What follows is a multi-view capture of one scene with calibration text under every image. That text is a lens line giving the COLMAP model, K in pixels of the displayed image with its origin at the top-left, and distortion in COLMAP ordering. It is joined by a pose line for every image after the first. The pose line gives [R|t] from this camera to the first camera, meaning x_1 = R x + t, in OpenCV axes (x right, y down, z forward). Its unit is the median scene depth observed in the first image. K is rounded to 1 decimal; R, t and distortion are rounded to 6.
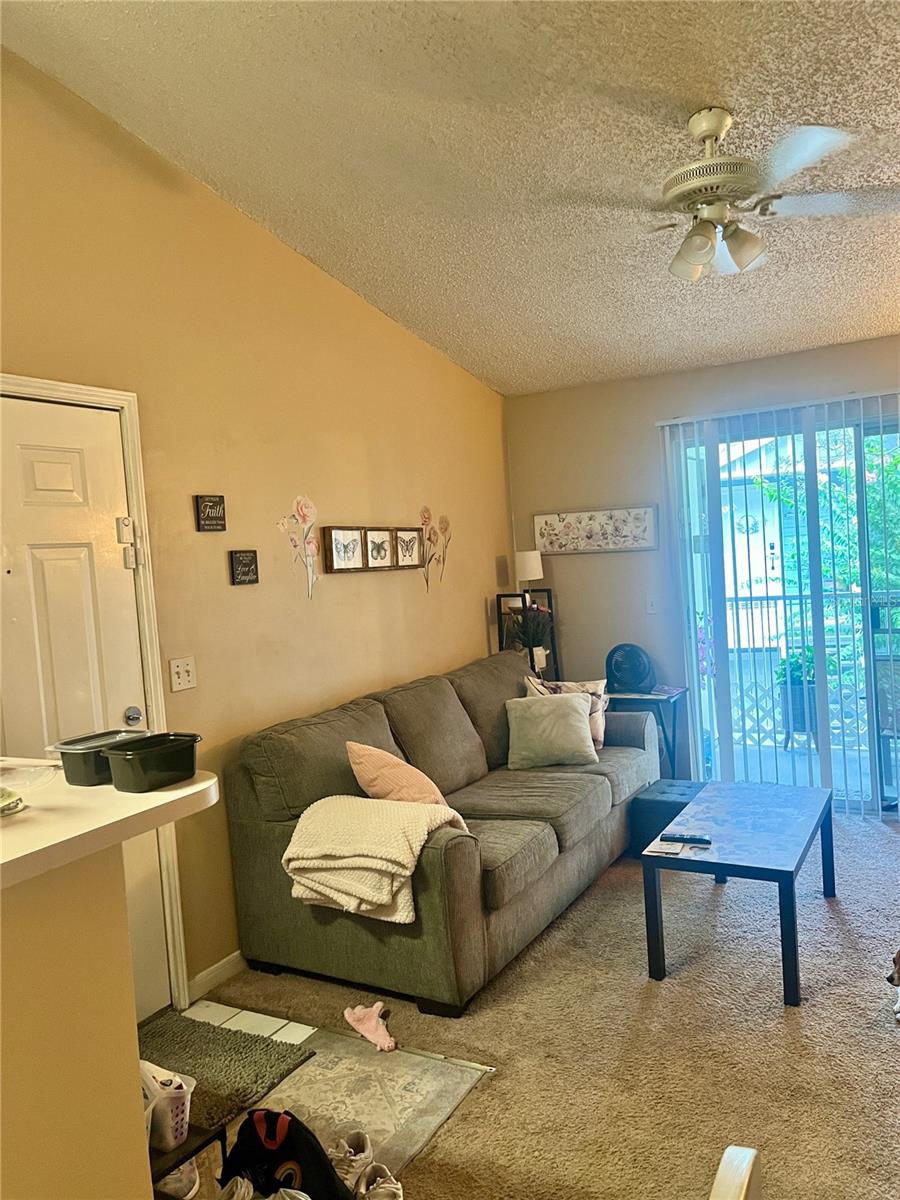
lens RADIAL K [[913.3, 0, 434.9], [0, 913.3, 613.3], [0, 0, 1]] dist [0.061076, -0.096574]
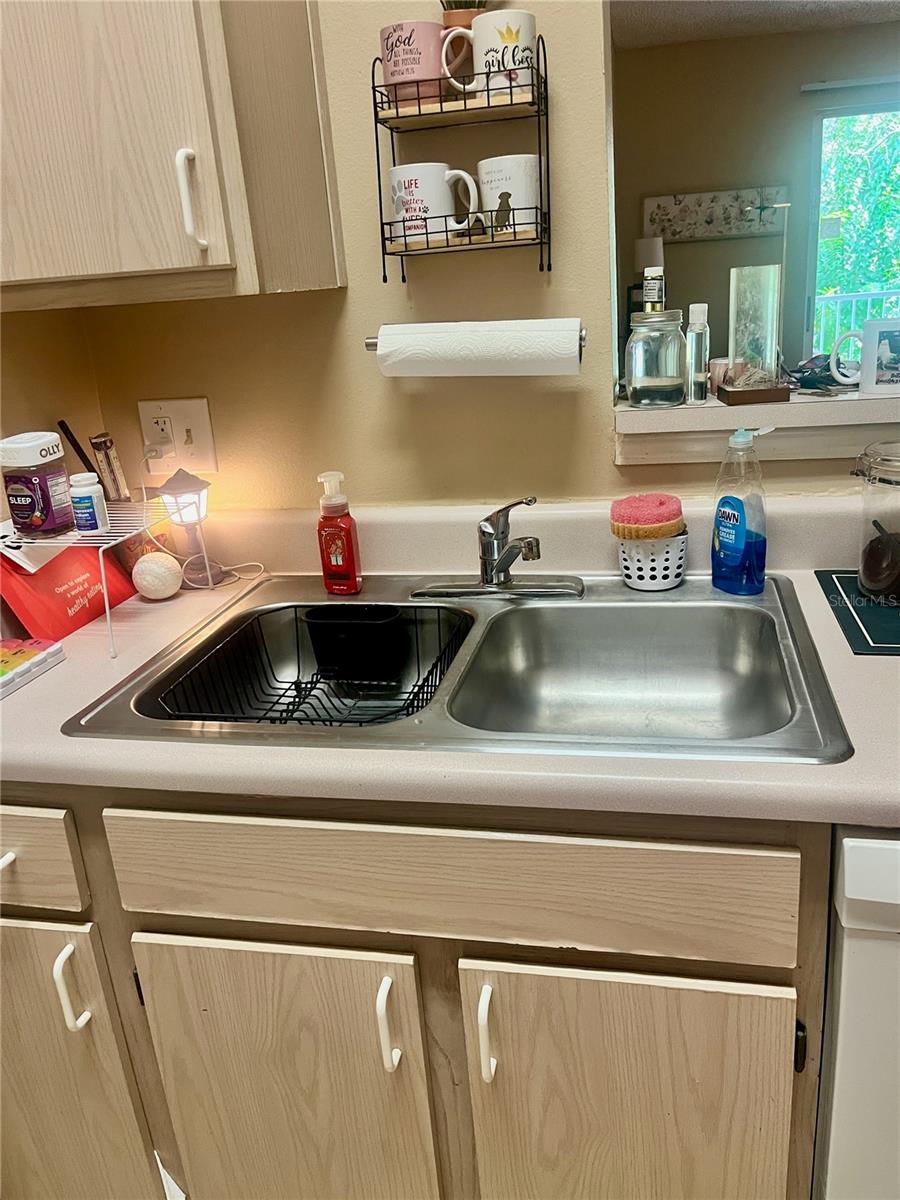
lens RADIAL K [[913.3, 0, 448.2], [0, 913.3, 602.2], [0, 0, 1]] dist [0.061076, -0.096574]
pose [[0.957558, -0.101396, 0.269818, -0.452852], [0.030976, 0.966862, 0.253412, 0.053305], [-0.286572, -0.234299, 0.928968, 0.144477]]
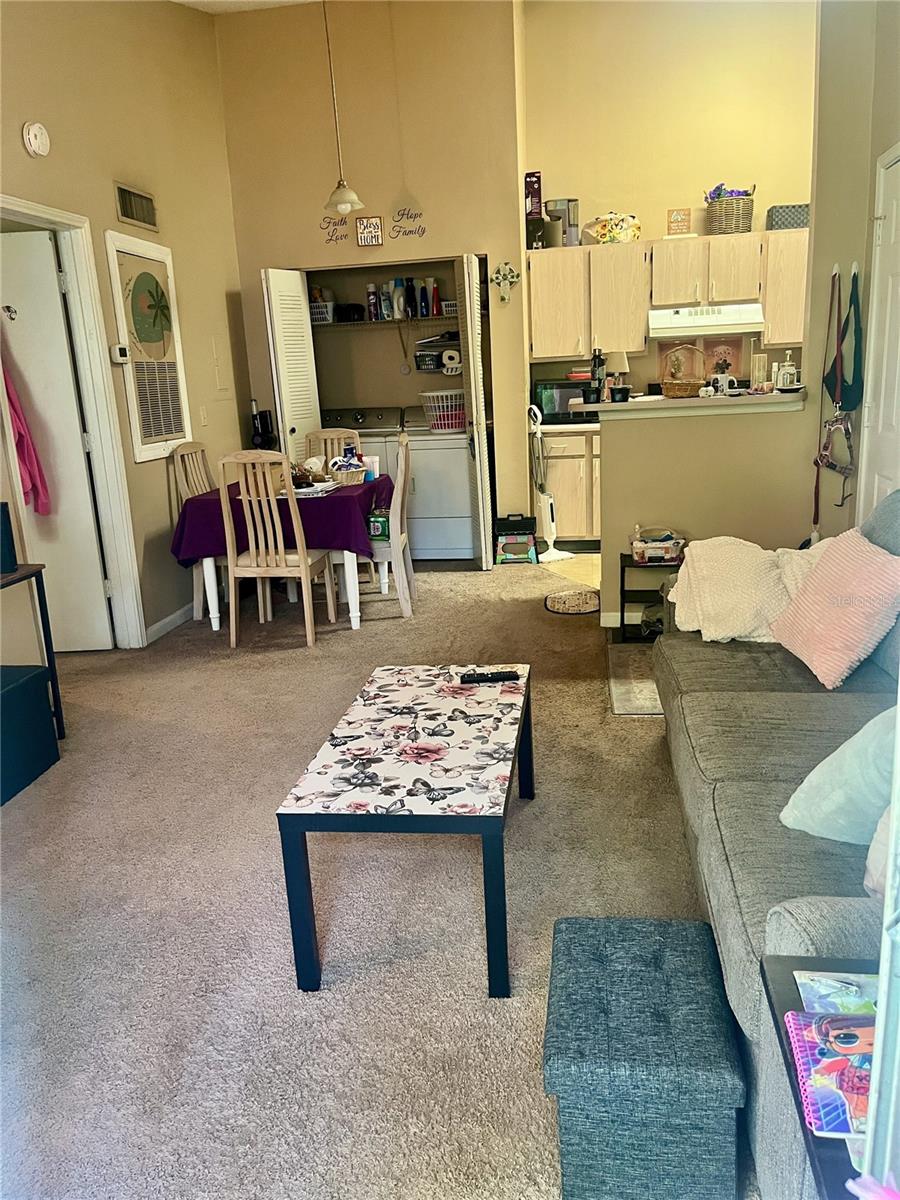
lens RADIAL K [[913.3, 0, 443.7], [0, 913.3, 600.3], [0, 0, 1]] dist [0.061076, -0.096574]
pose [[-0.923858, 0.205133, -0.323120, 0.415395], [0.096634, 0.941906, 0.321675, -0.069996], [0.370335, 0.265958, -0.890010, 1.251463]]
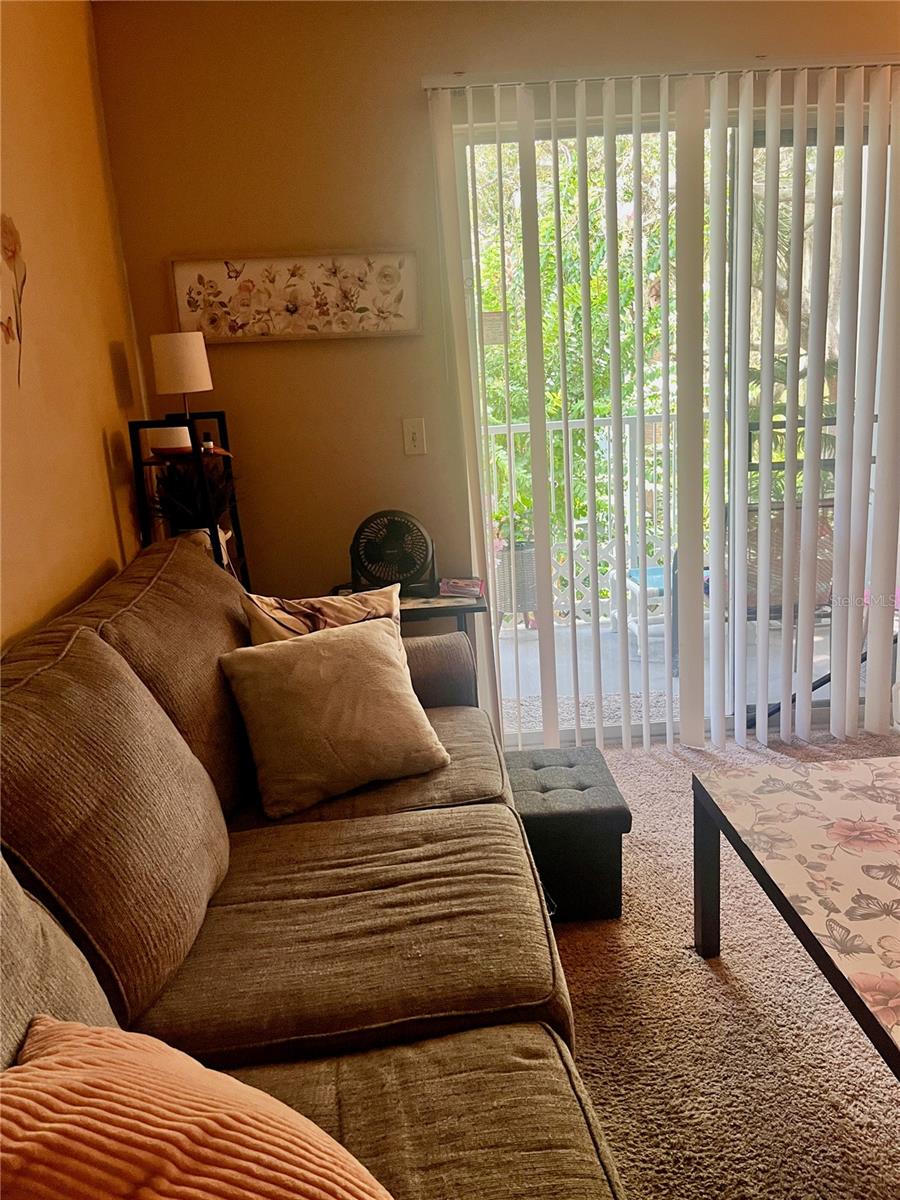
lens RADIAL K [[913.3, 0, 442.5], [0, 913.3, 596.4], [0, 0, 1]] dist [0.061076, -0.096574]
pose [[0.841312, -0.111690, 0.528886, -0.068008], [0.037327, 0.988089, 0.149287, 0.004484], [-0.539260, -0.105855, 0.835460, 0.597944]]
